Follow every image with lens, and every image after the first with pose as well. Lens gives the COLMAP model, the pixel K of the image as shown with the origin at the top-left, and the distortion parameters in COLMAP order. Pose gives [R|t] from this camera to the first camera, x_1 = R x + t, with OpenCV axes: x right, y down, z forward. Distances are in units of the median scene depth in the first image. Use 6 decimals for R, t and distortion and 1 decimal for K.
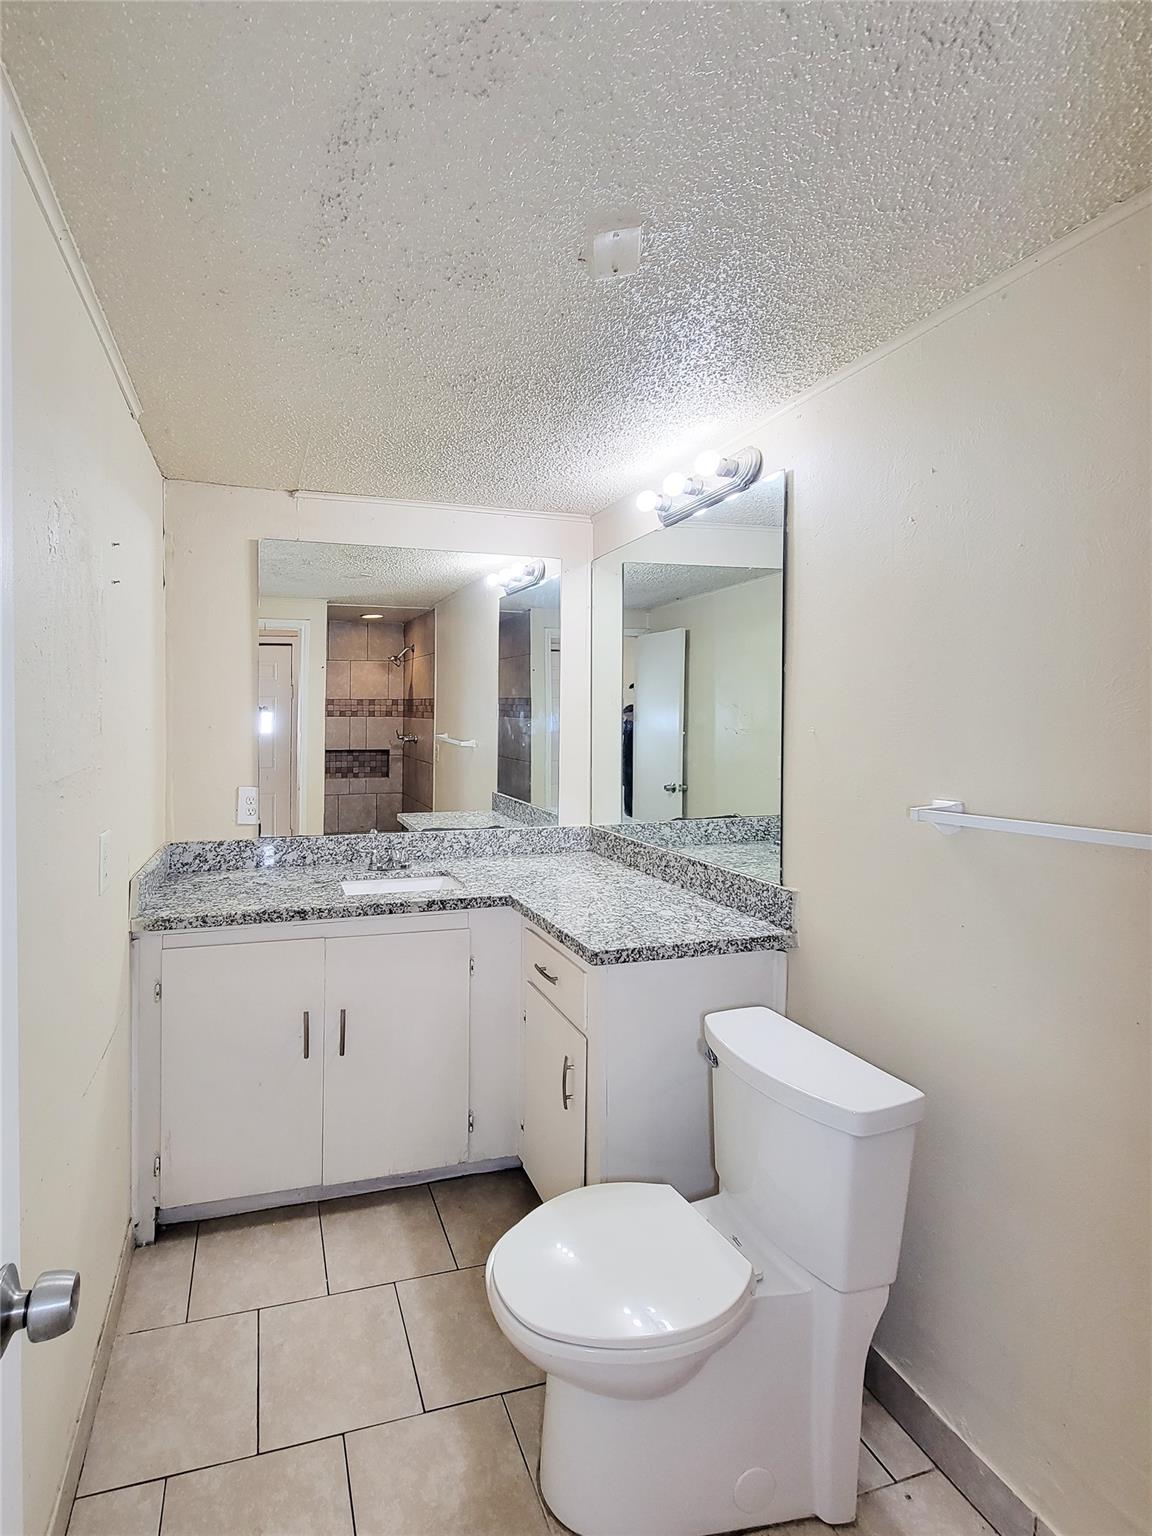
lens RADIAL K [[647.5, 0, 427.2], [0, 647.5, 740.5], [0, 0, 1]] dist [0.000023, -0.002366]
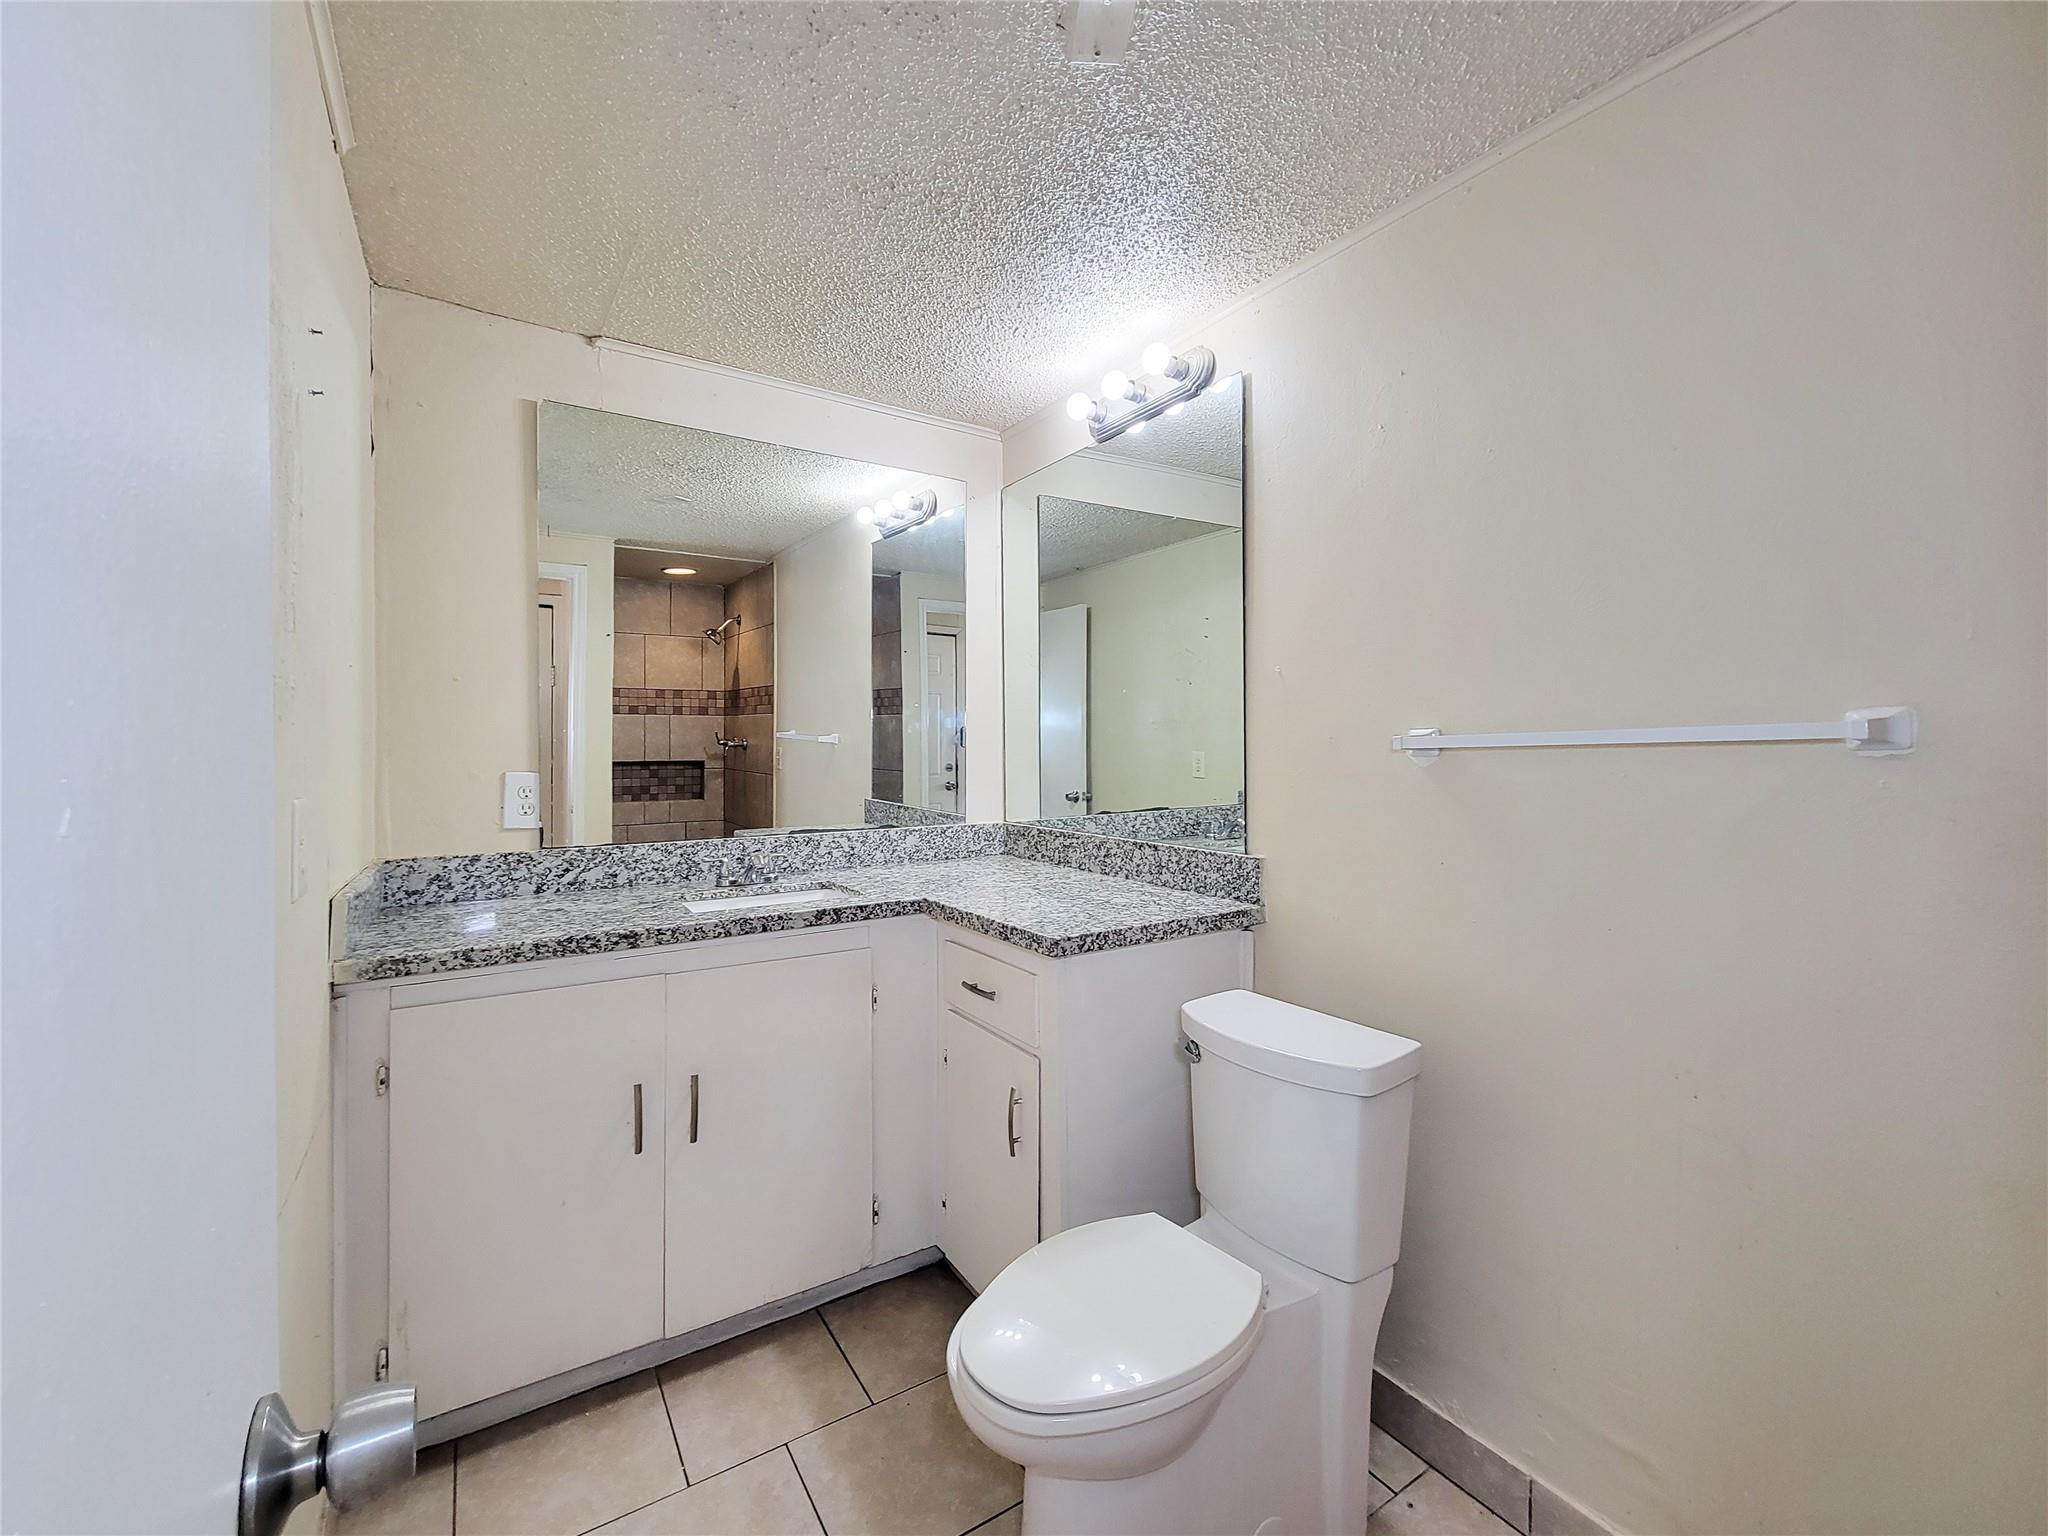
lens RADIAL K [[830.4, 0, 1015.5], [0, 830.4, 757.8], [0, 0, 1]] dist [-0.000995, -0.003766]
pose [[0.947637, -0.012173, 0.319118, -0.084752], [0.016638, 0.999798, -0.011269, 0.092635], [-0.318916, 0.015988, 0.947648, 0.044371]]
